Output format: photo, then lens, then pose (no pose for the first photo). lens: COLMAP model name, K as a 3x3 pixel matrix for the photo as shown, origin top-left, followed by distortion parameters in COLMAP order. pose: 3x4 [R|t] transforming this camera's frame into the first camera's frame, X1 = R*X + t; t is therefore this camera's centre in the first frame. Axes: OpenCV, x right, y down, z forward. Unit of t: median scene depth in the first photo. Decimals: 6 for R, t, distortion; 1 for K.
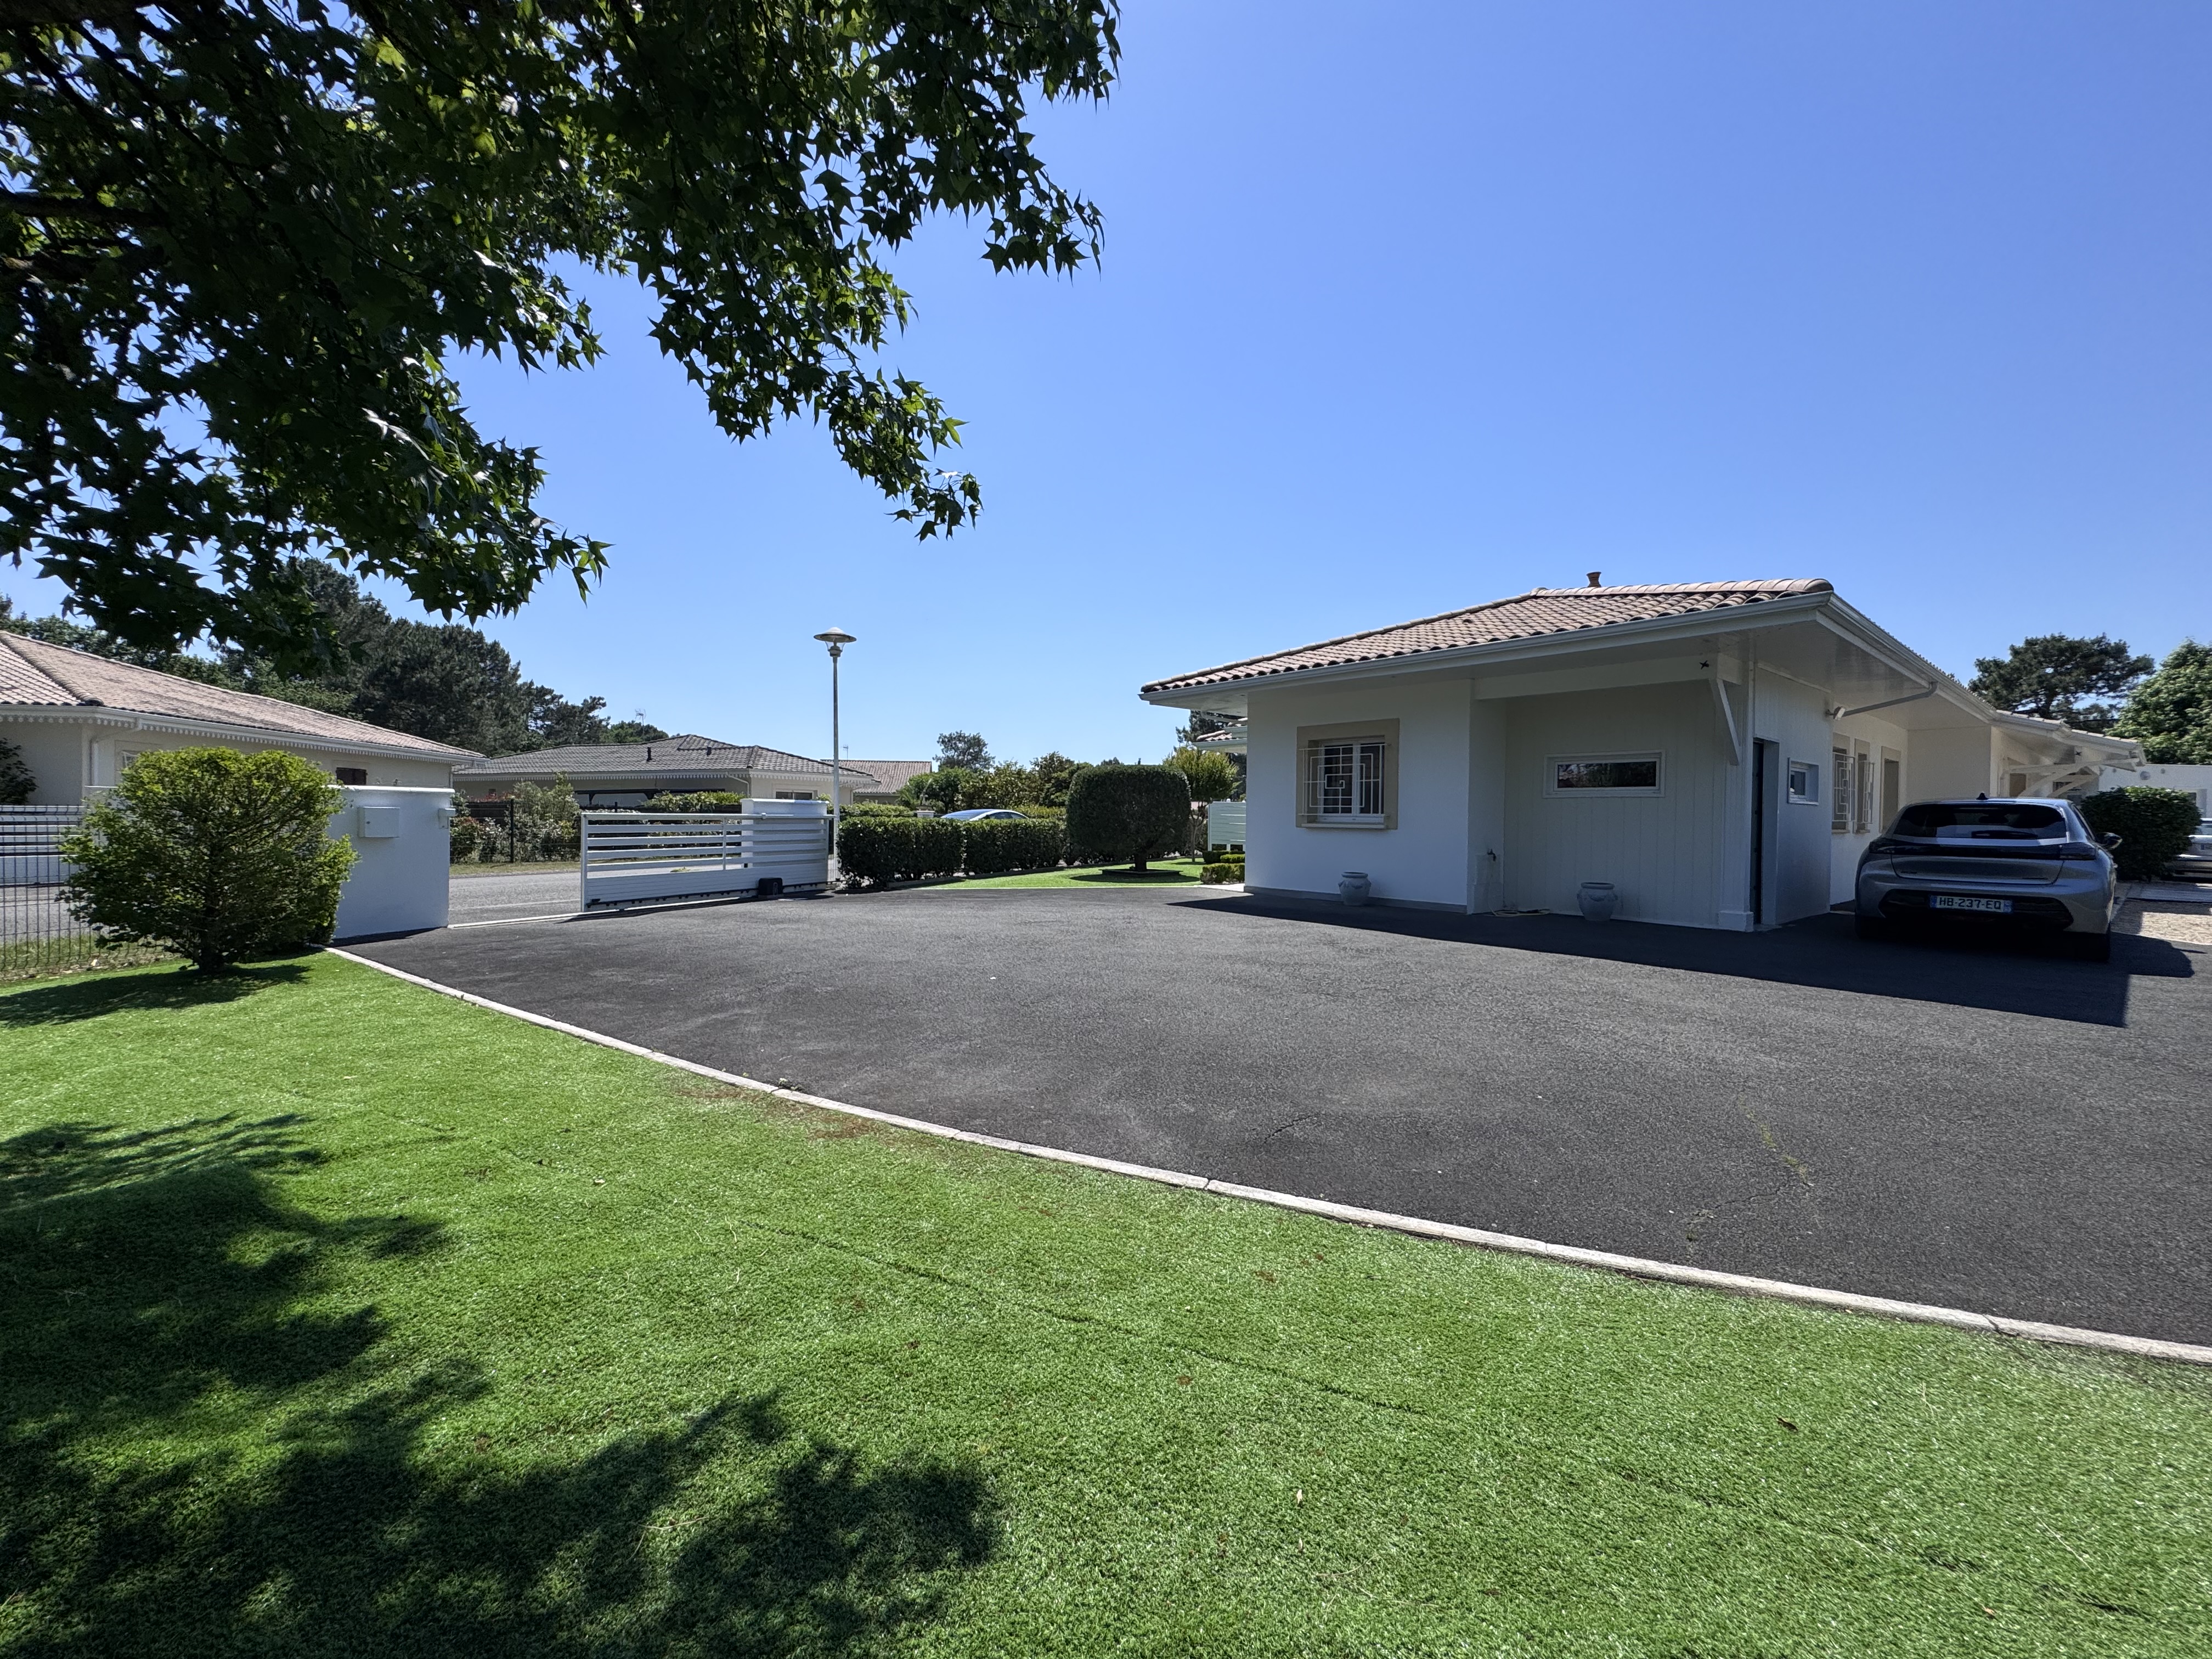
lens RADIAL K [[889.1, 0, 1104.7], [0, 889.1, 831.3], [0, 0, 1]] dist [0.001071, 0.000120]
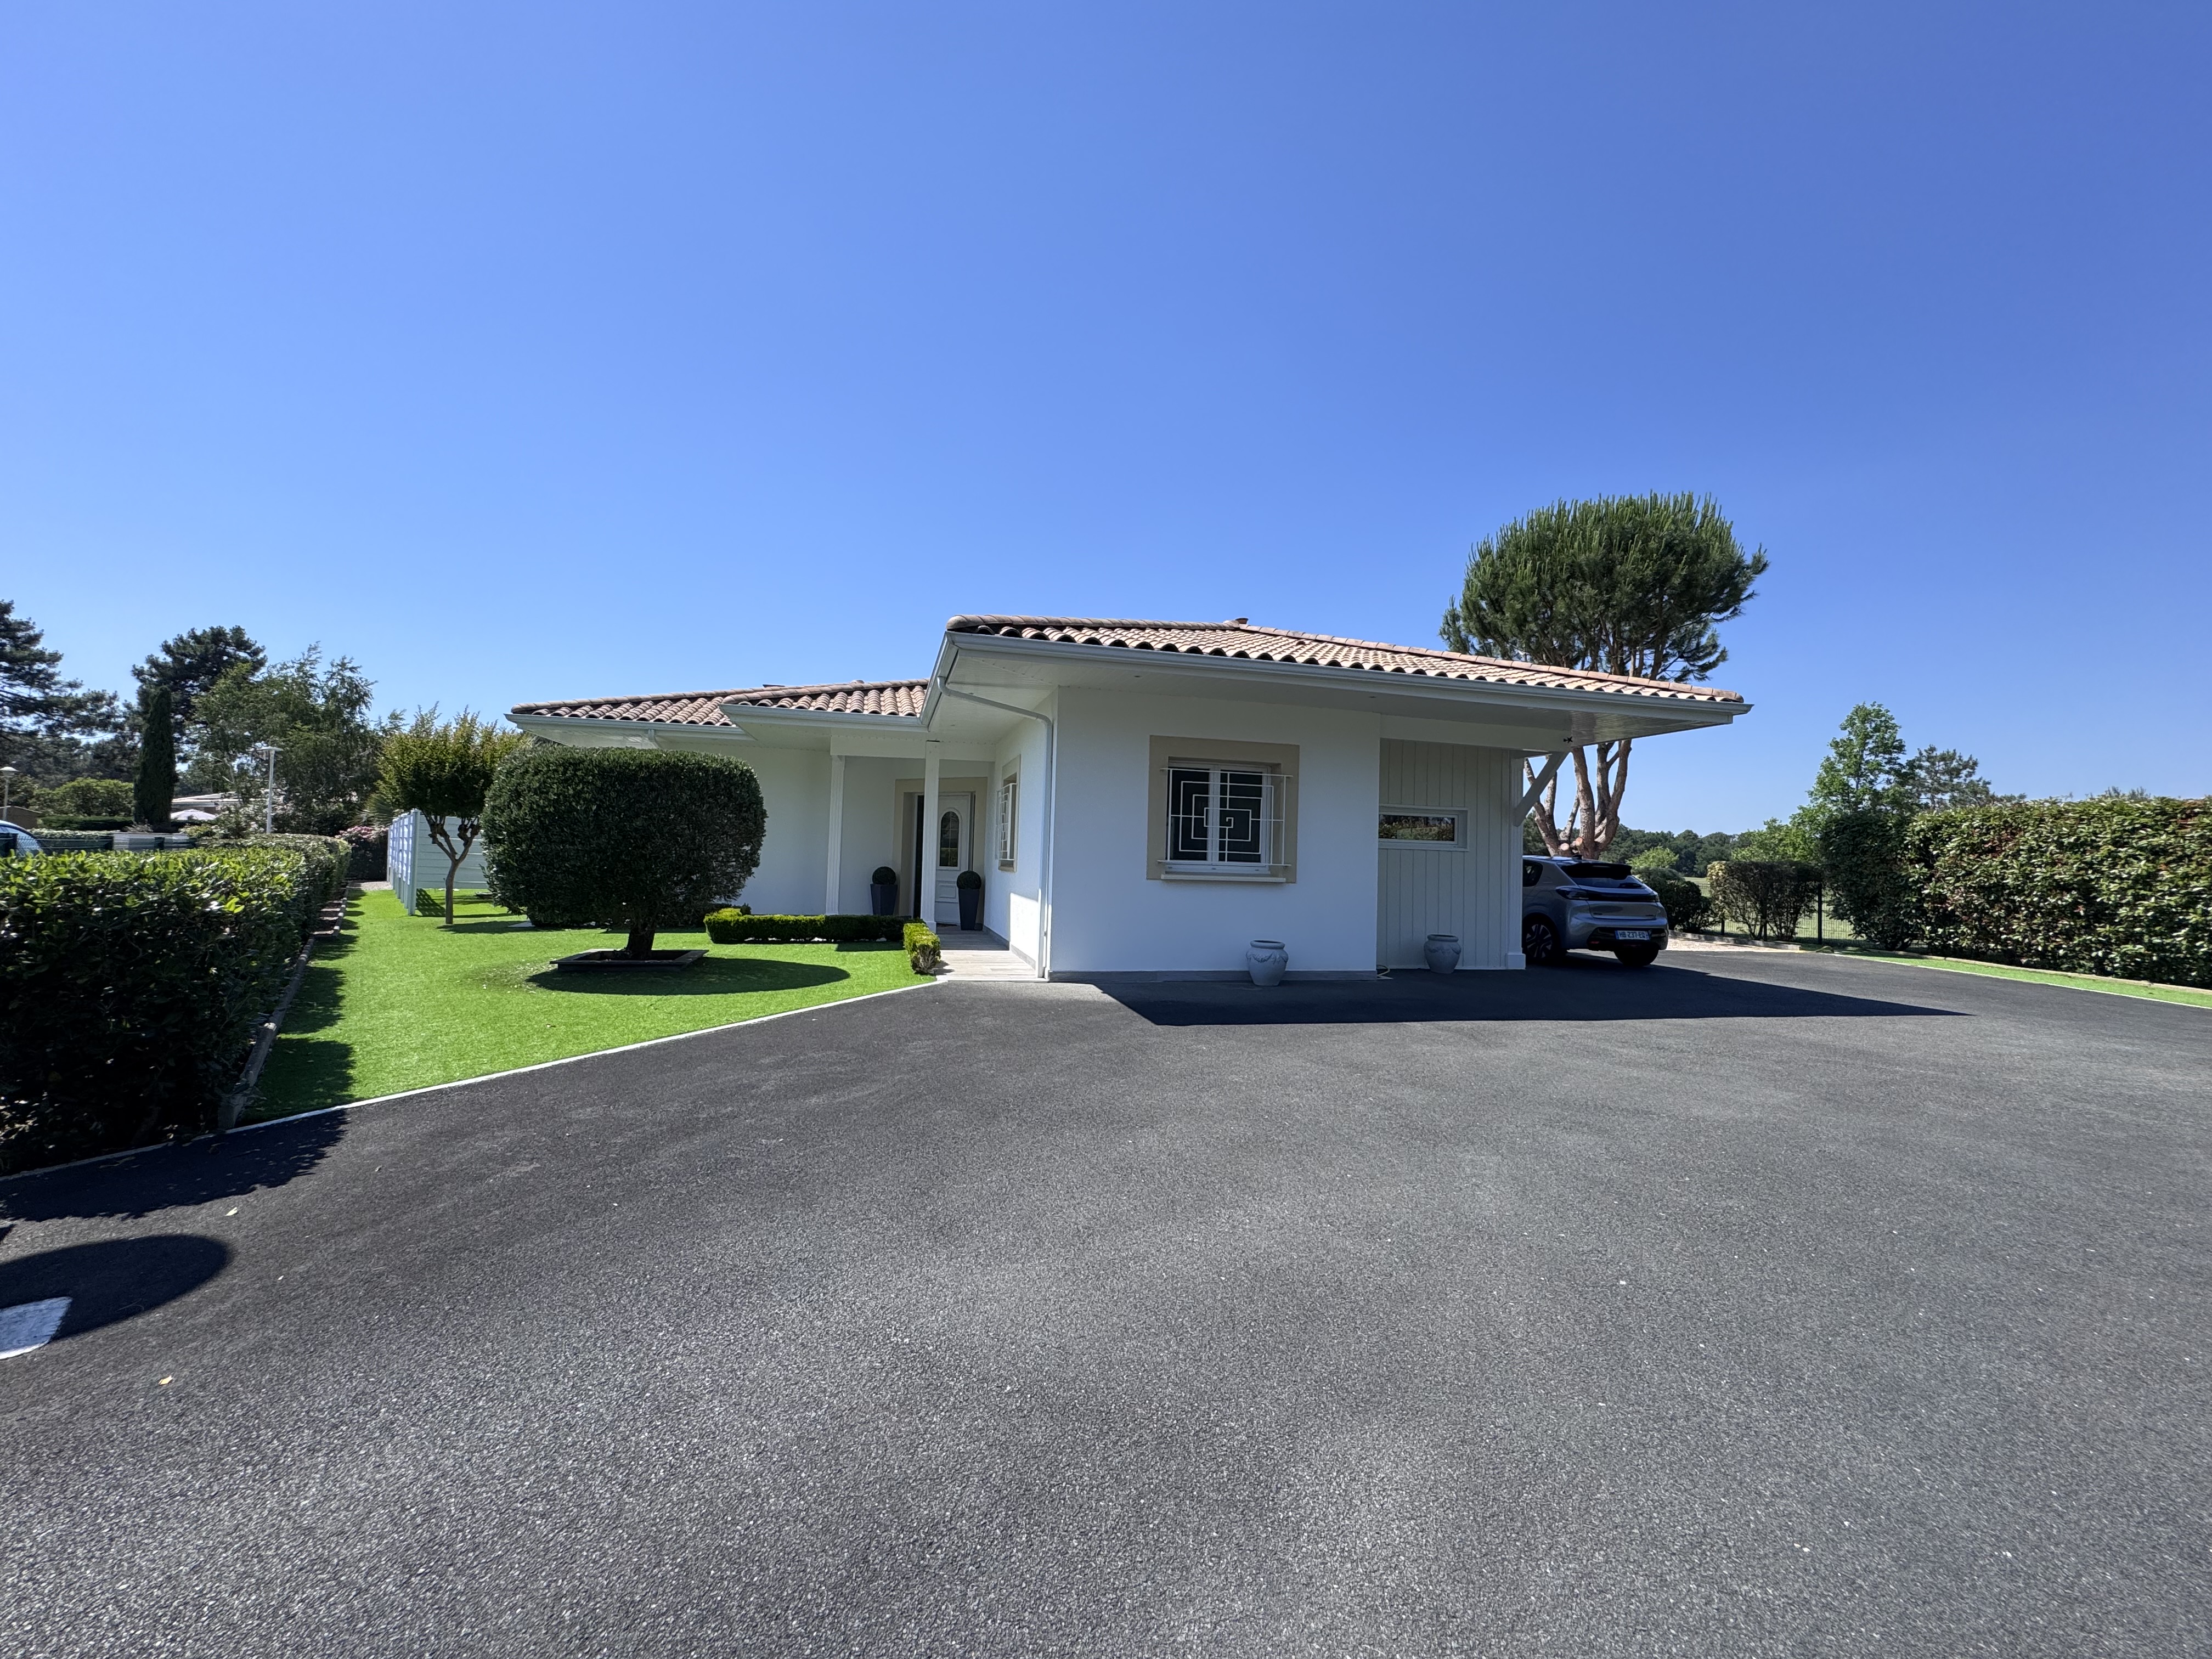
lens RADIAL K [[889.1, 0, 1106.0], [0, 889.1, 832.6], [0, 0, 1]] dist [0.001071, 0.000120]
pose [[0.445548, 0.034059, 0.894610, -0.431971], [-0.016788, 0.999418, -0.029689, -0.020872], [-0.895100, -0.001791, 0.445861, 0.753735]]
